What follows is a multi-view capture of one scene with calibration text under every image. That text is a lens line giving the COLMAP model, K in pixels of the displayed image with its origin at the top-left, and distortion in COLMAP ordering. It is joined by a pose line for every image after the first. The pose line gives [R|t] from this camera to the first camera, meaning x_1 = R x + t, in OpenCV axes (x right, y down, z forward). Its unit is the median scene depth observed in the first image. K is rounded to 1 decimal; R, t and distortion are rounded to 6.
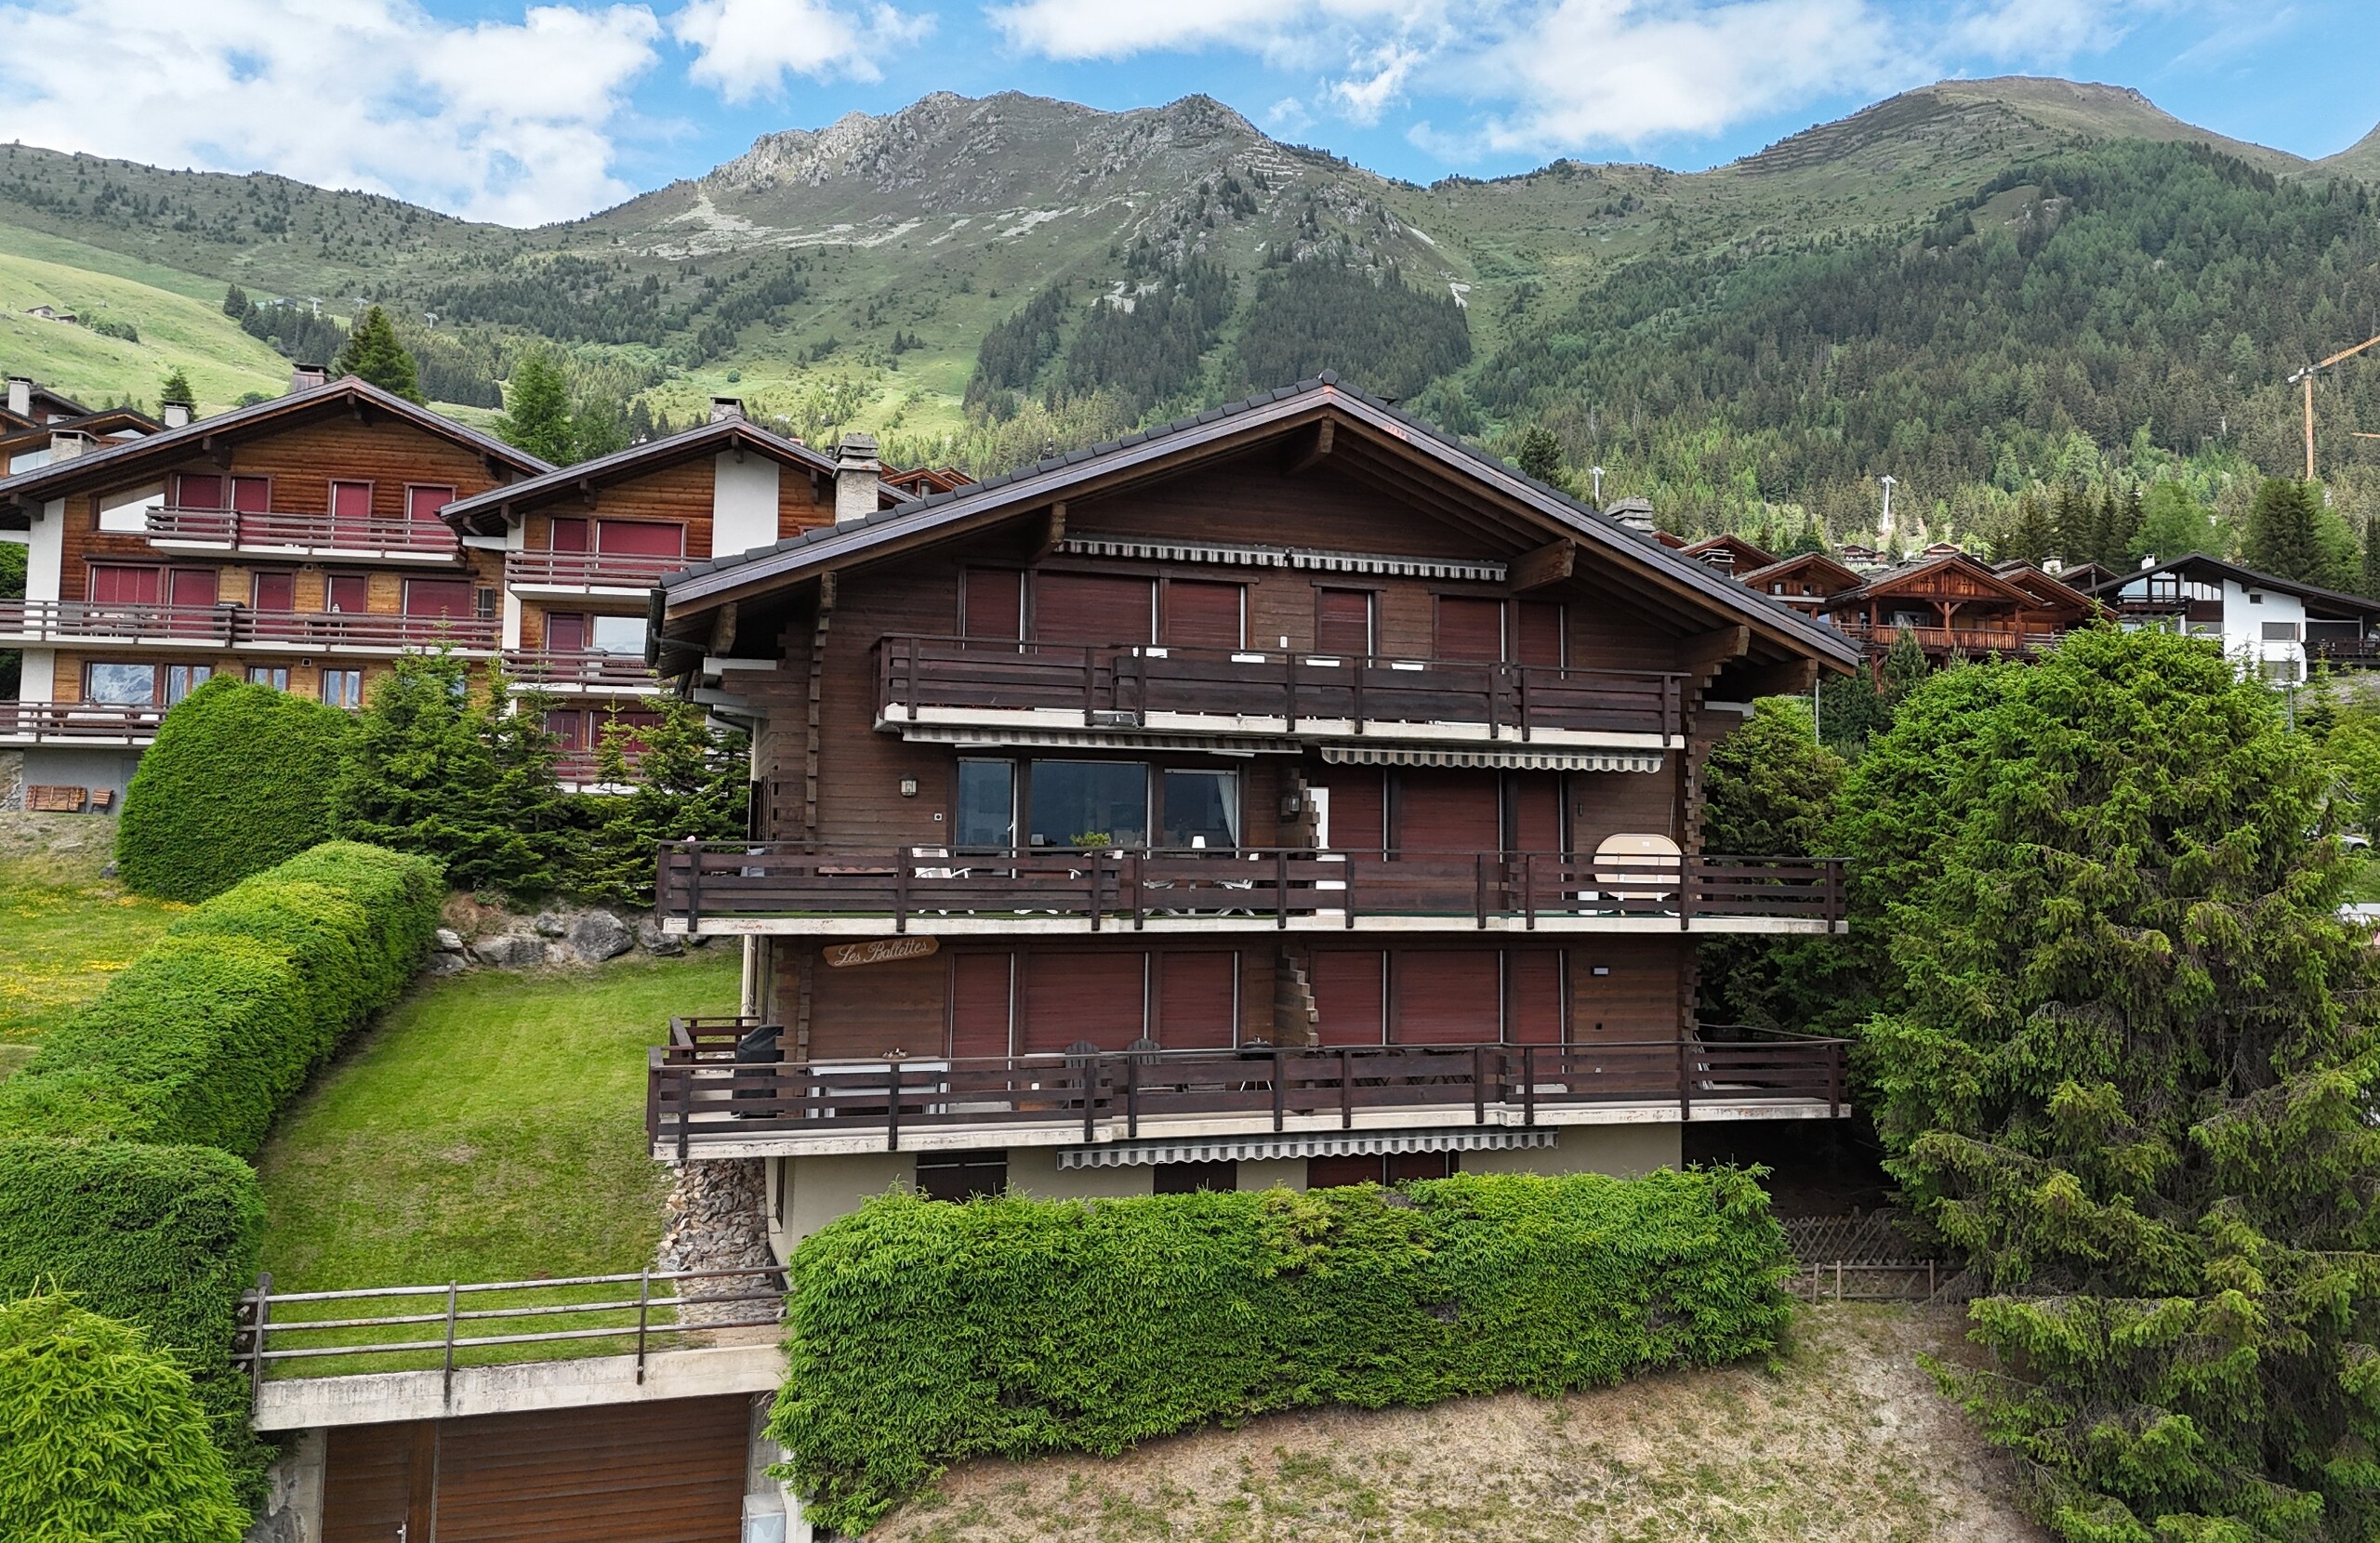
lens RADIAL K [[2255.4, 0, 1190.0], [0, 2255.4, 771.5], [0, 0, 1]] dist [0.062767, -0.095473]
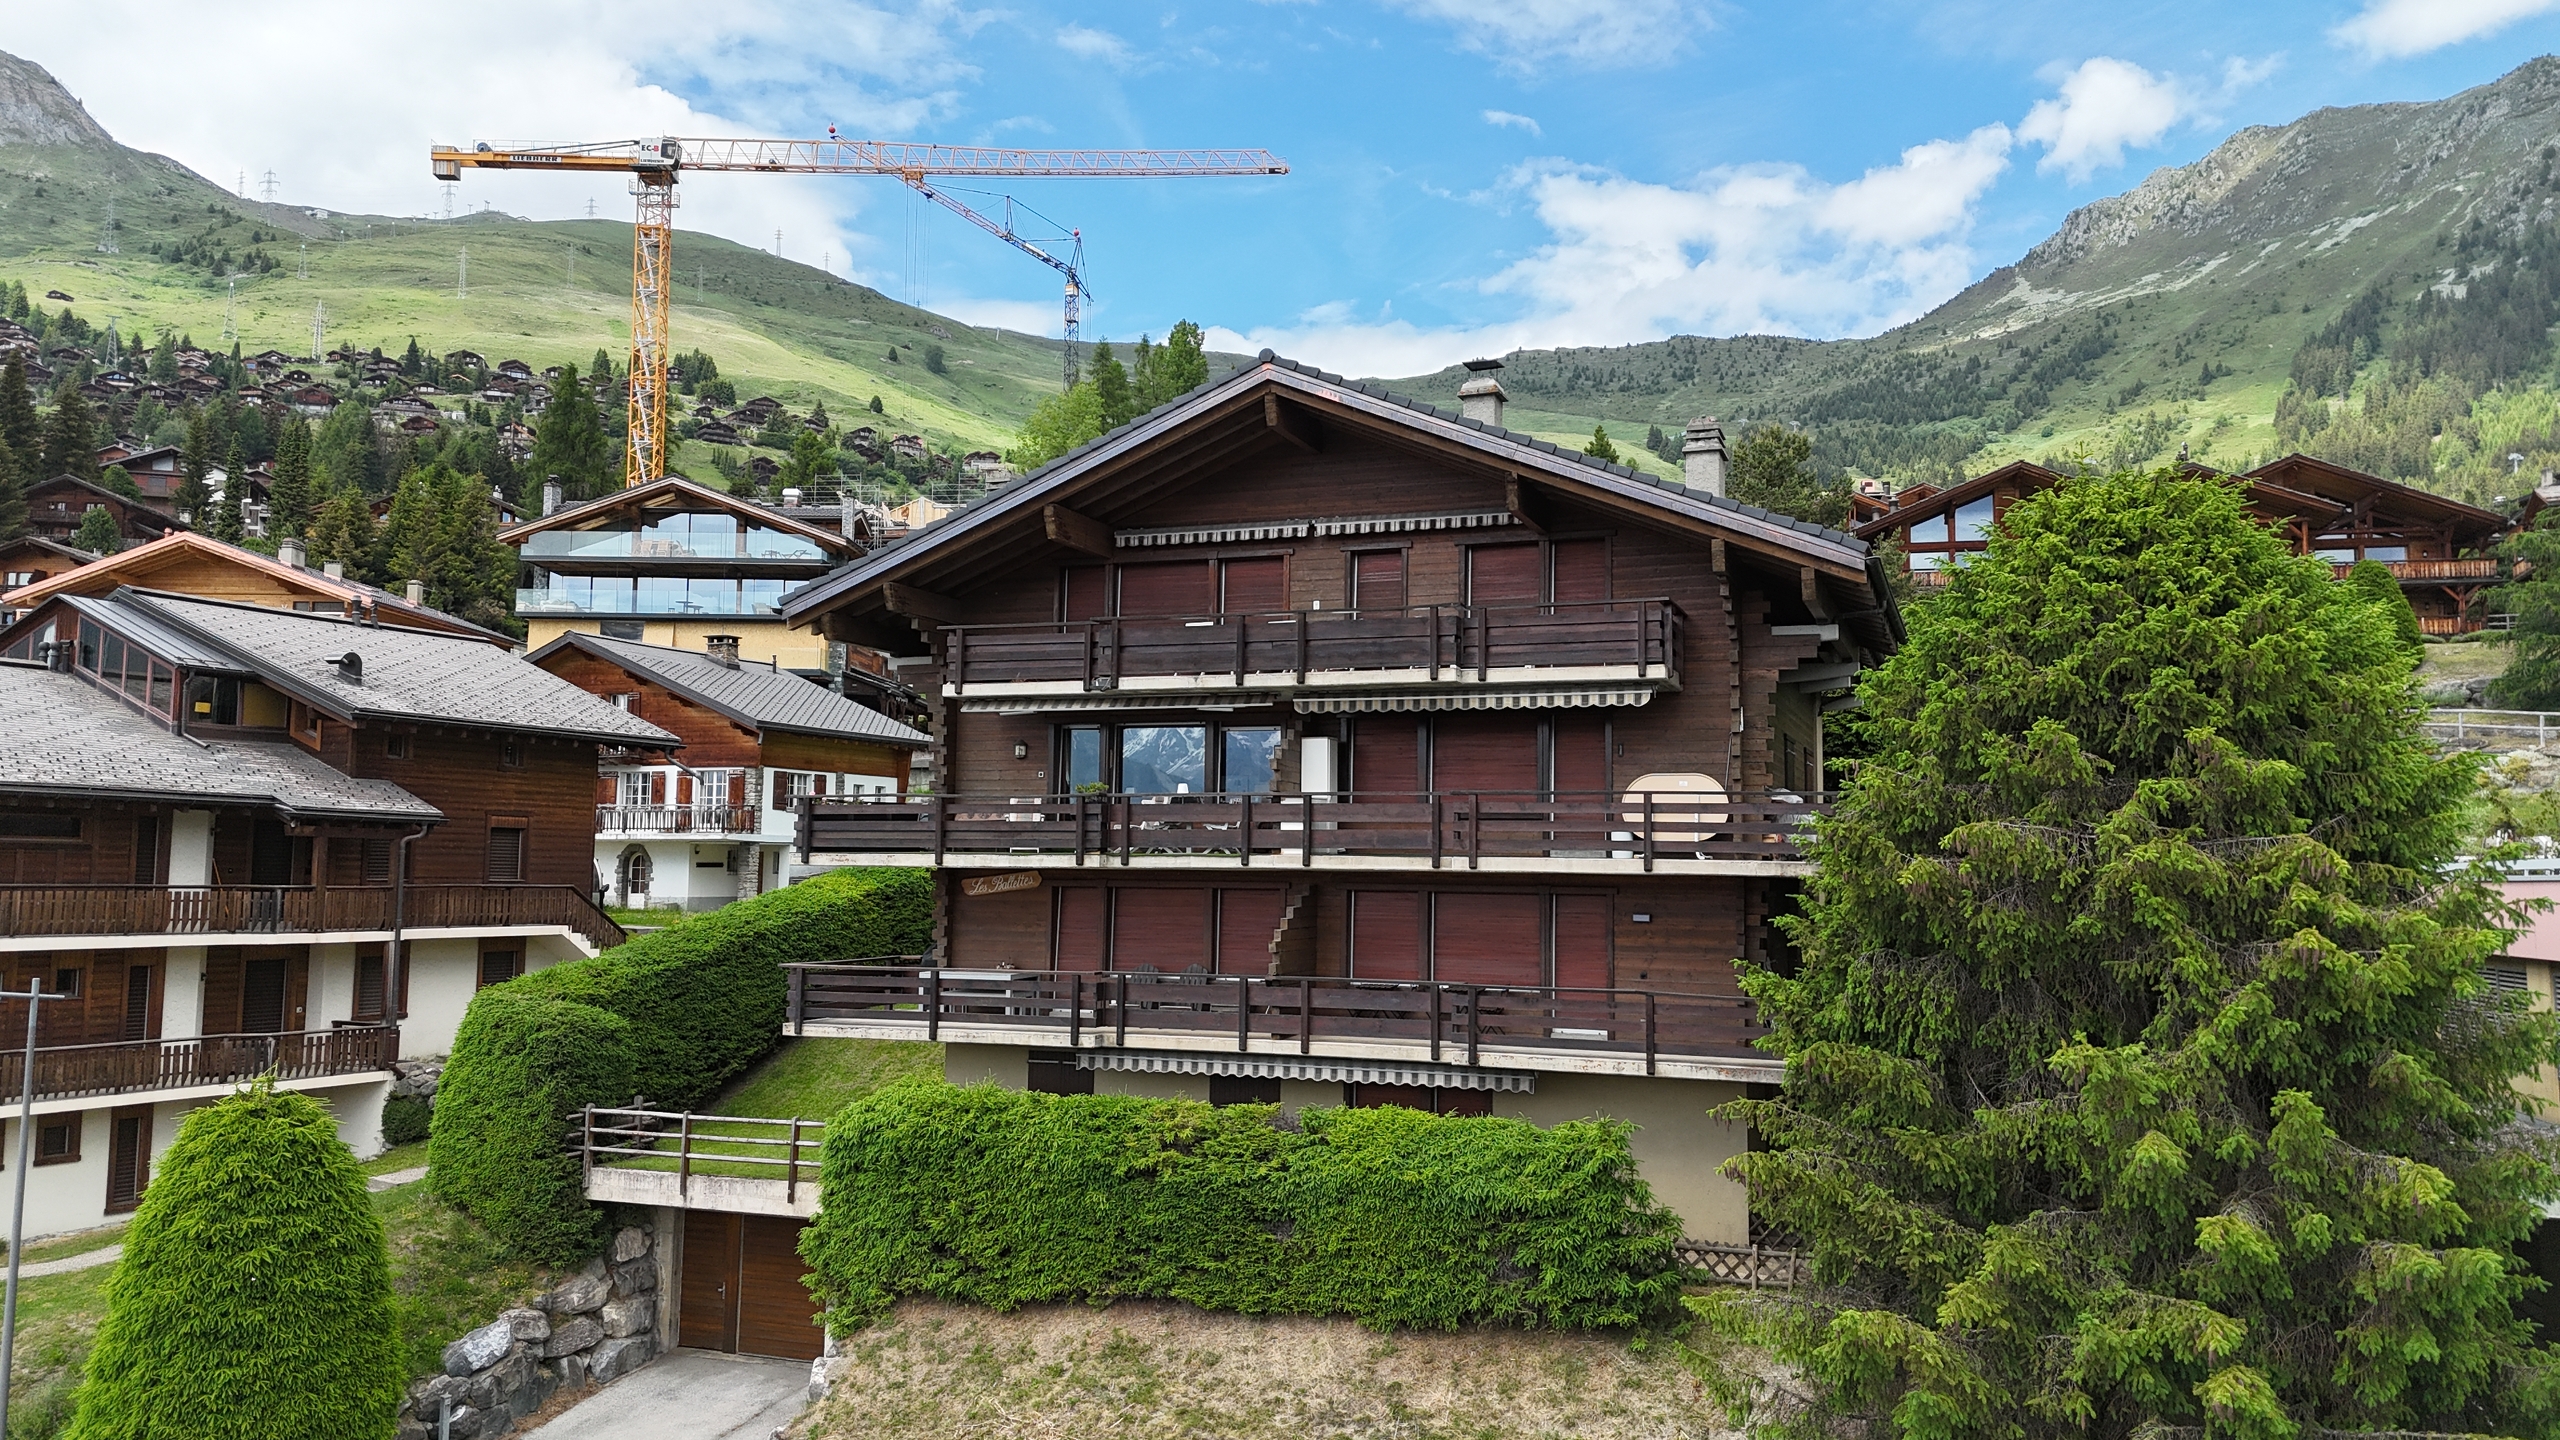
lens RADIAL K [[1829.7, 0, 1281.2], [0, 1829.7, 782.5], [0, 0, 1]] dist [0.056132, -0.040265]
pose [[0.749243, -0.032345, -0.661504, 0.116009], [0.025181, 0.999476, -0.020350, 0.008621], [0.661816, -0.001410, 0.749665, 0.063037]]
